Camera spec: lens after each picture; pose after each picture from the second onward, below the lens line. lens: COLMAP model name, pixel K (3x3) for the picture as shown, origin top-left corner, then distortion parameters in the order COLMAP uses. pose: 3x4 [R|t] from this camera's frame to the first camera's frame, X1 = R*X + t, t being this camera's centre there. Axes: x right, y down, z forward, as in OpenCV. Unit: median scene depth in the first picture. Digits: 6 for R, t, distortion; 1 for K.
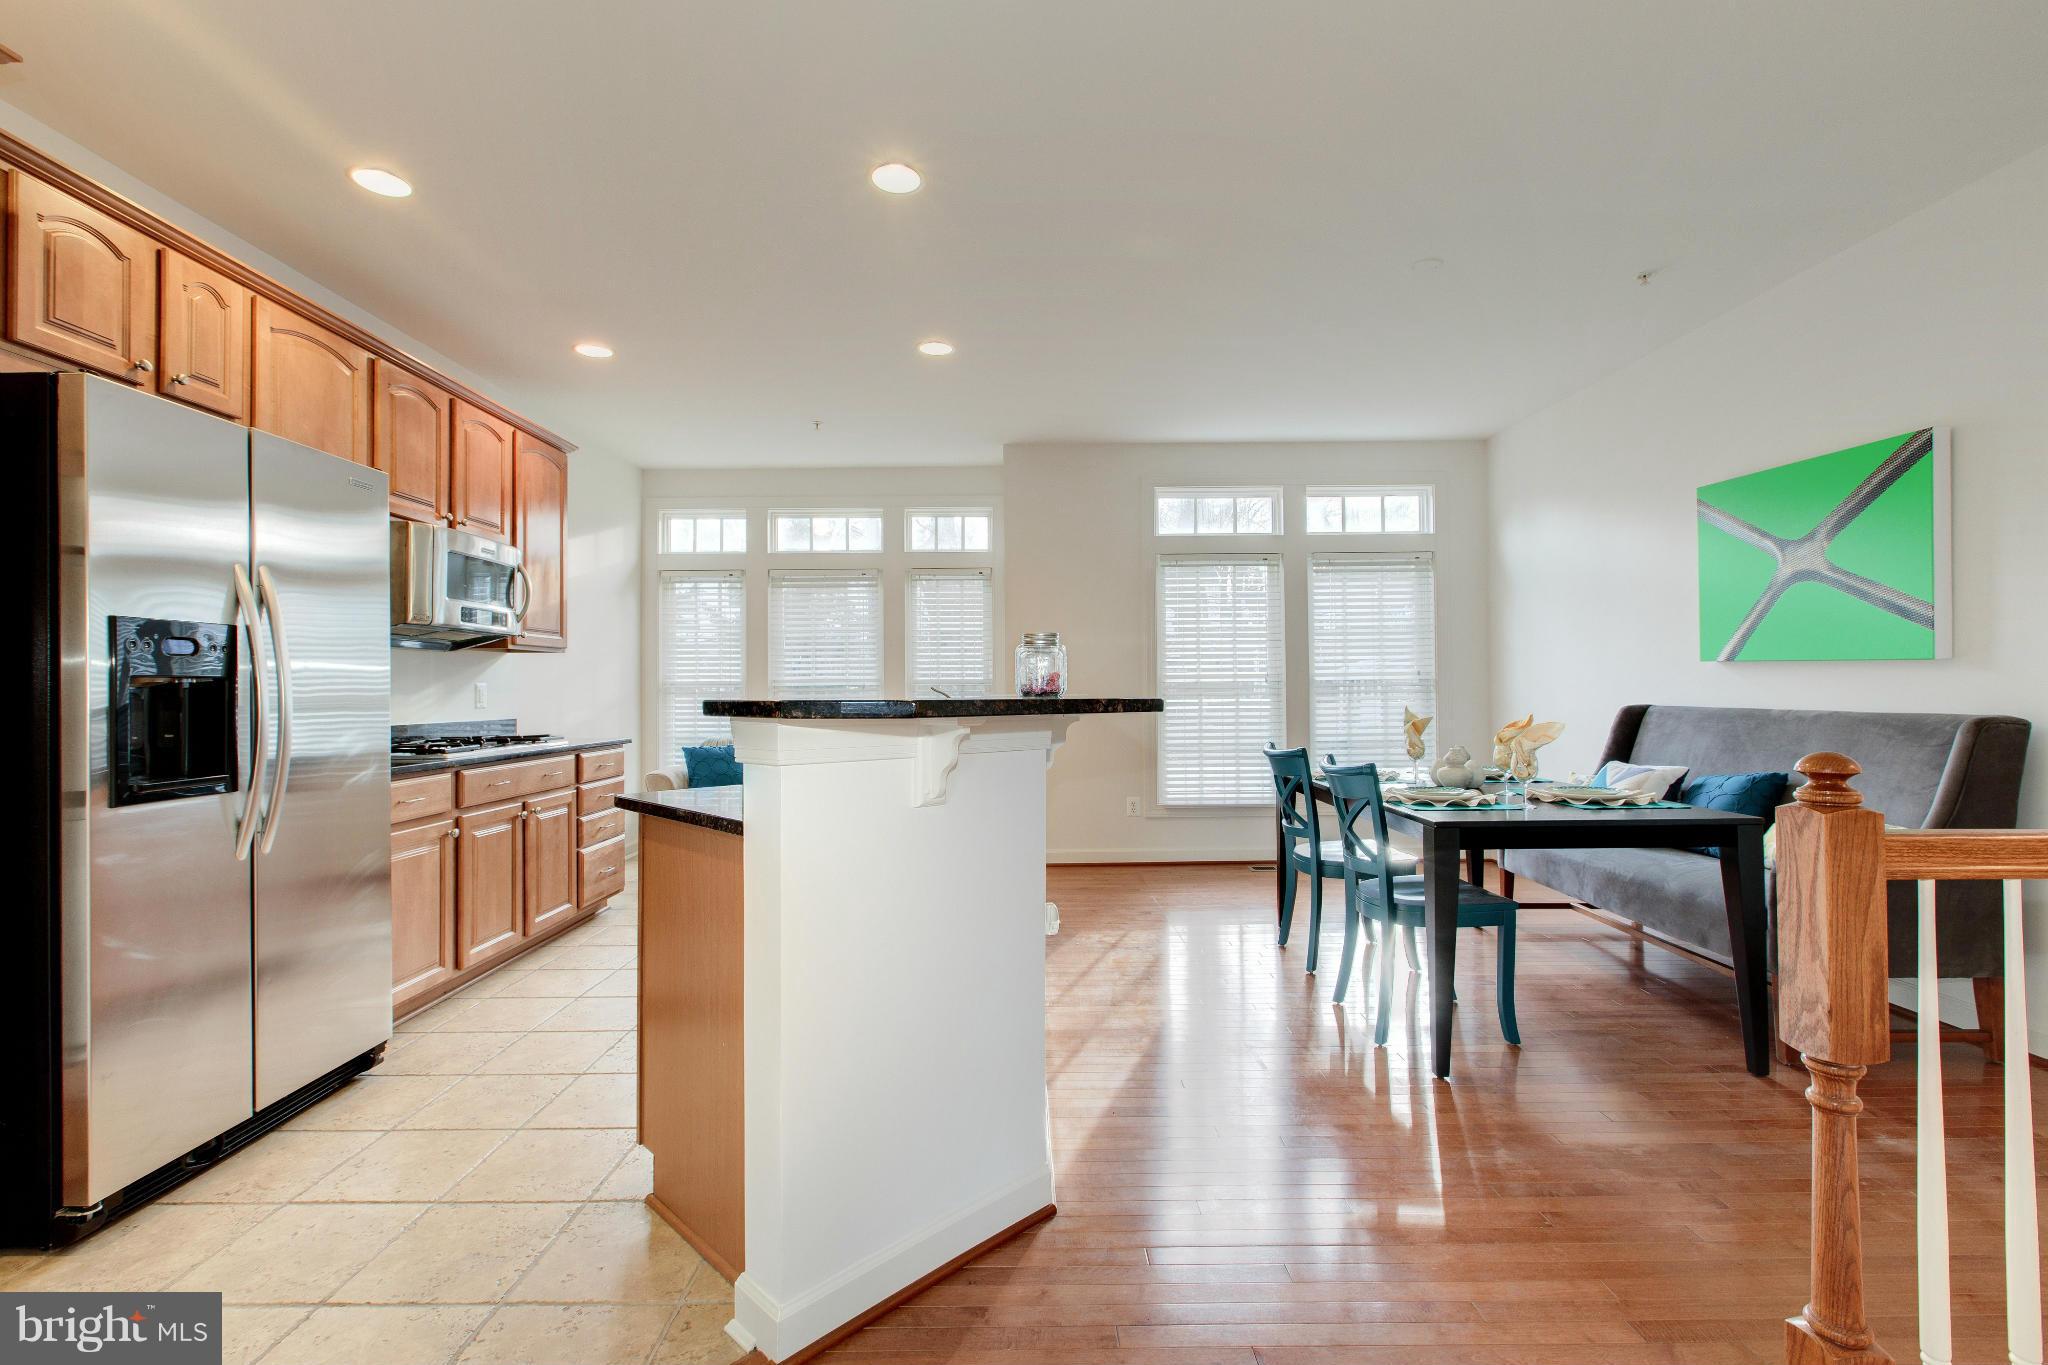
lens RADIAL K [[905.2, 0, 1018.7], [0, 905.2, 679.9], [0, 0, 1]] dist [0.002040, -0.001492]
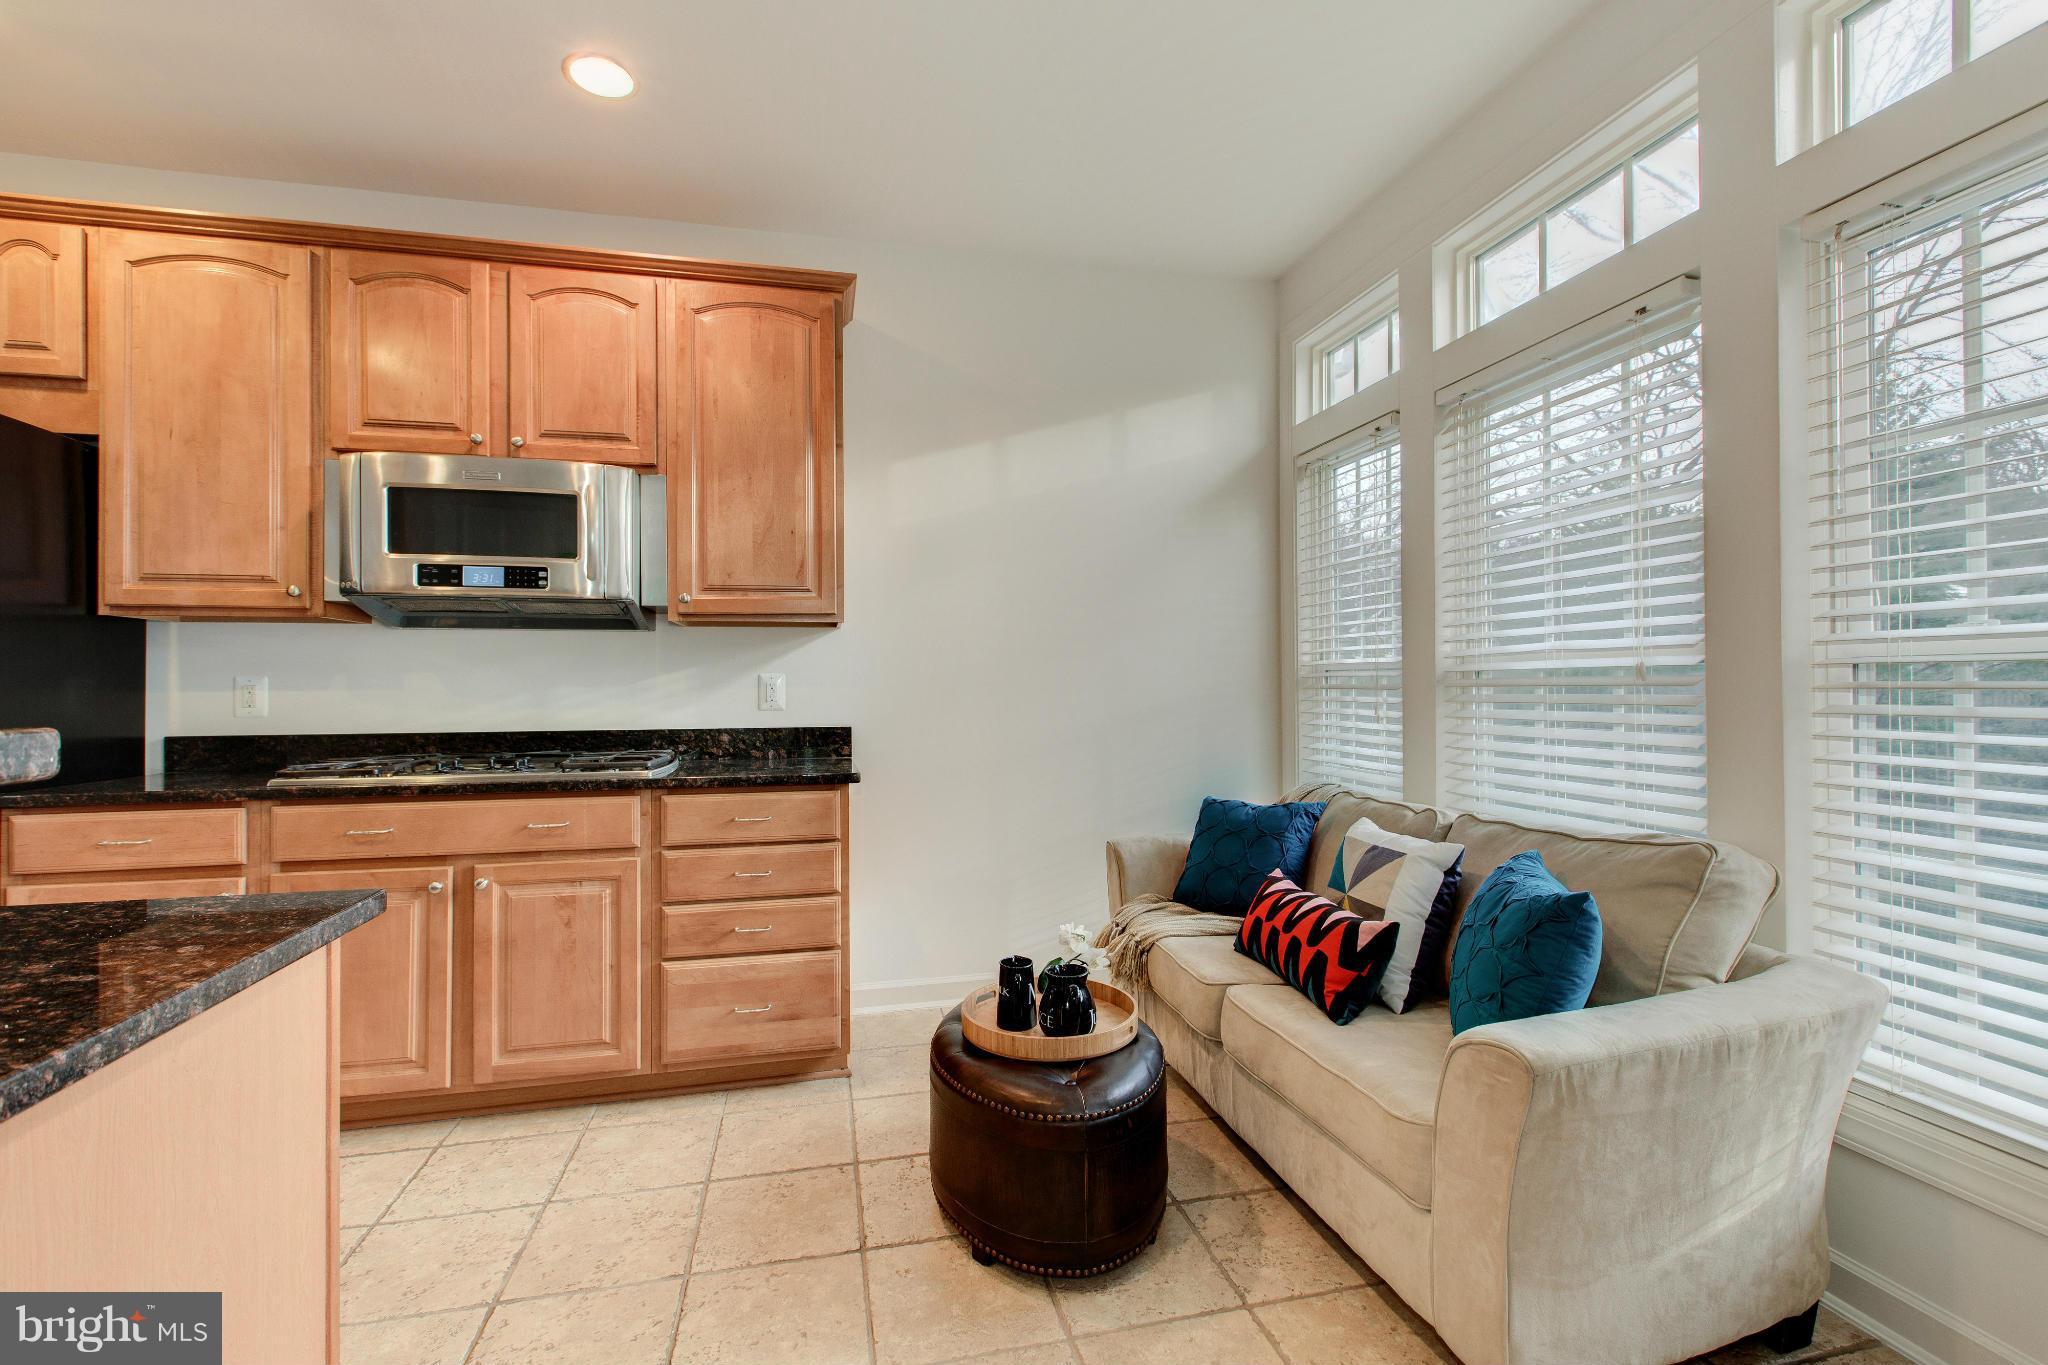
lens RADIAL K [[905.2, 0, 1018.7], [0, 905.2, 679.9], [0, 0, 1]] dist [0.002040, -0.001492]
pose [[0.229825, -0.002861, -0.973228, 0.153657], [0.014032, 0.999901, 0.000375, 0.012948], [0.973131, -0.013742, 0.229843, 1.288518]]
